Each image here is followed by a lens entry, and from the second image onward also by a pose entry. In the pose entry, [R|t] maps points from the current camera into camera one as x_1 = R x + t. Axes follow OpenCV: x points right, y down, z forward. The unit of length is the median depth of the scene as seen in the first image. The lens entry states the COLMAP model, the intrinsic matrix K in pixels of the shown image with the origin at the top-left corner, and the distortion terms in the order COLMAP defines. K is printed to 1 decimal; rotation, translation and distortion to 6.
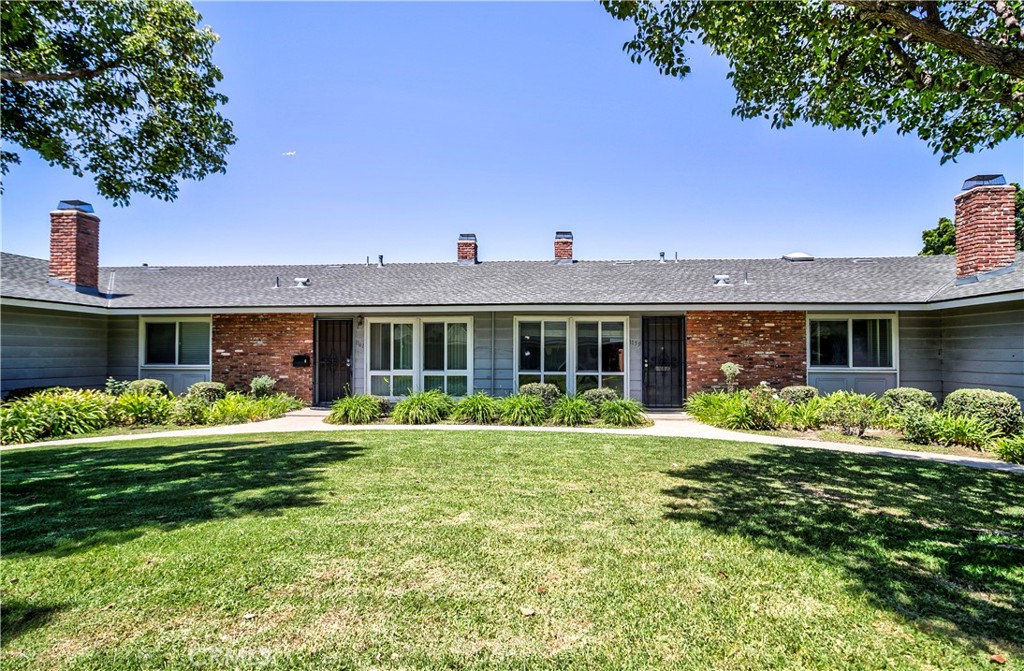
lens RADIAL K [[492.0, 0, 542.3], [0, 492.0, 343.2], [0, 0, 1]] dist [-0.006272, 0.004061]
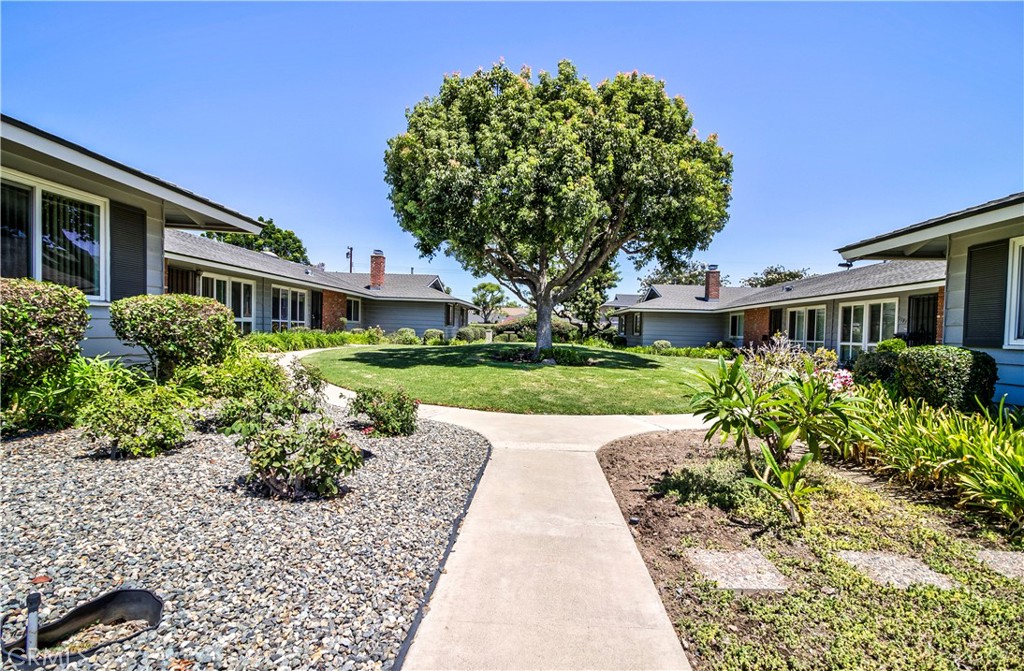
lens RADIAL K [[492.0, 0, 516.7], [0, 492.0, 340.4], [0, 0, 1]] dist [-0.006272, 0.004061]
pose [[-0.034006, -0.024288, 0.999126, -4.015659], [-0.056449, 0.998155, 0.022343, 0.111840], [-0.997826, -0.055640, -0.035315, 0.683744]]
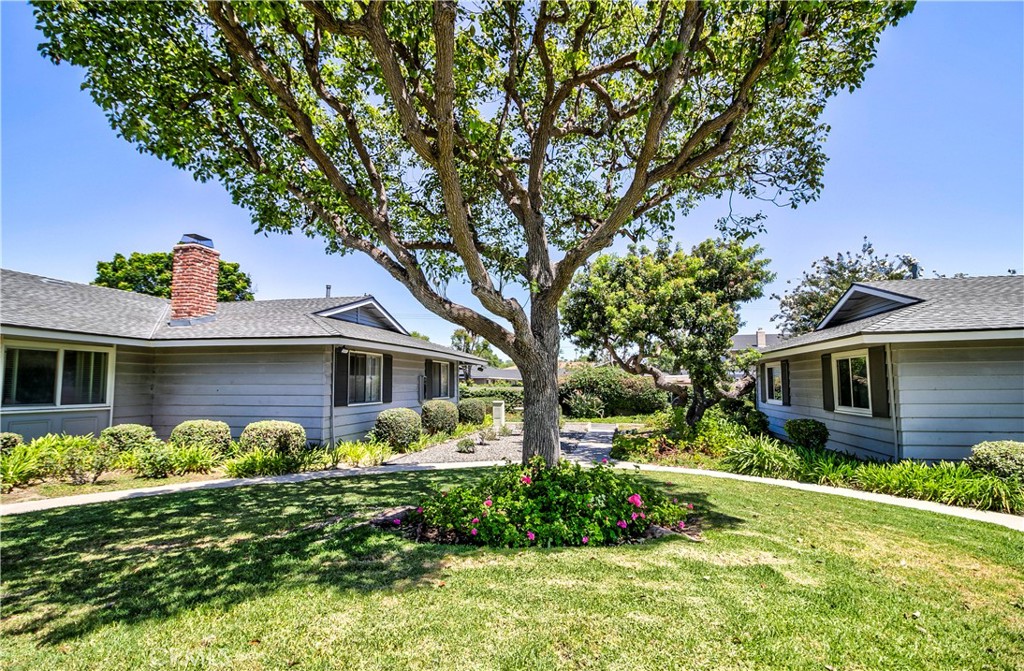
lens RADIAL K [[492.0, 0, 513.4], [0, 492.0, 341.5], [0, 0, 1]] dist [-0.006272, 0.004061]
pose [[0.116521, 0.085029, 0.989542, -0.287836], [-0.017840, 0.996347, -0.083514, -0.011175], [-0.993028, -0.007922, 0.117612, 0.224976]]
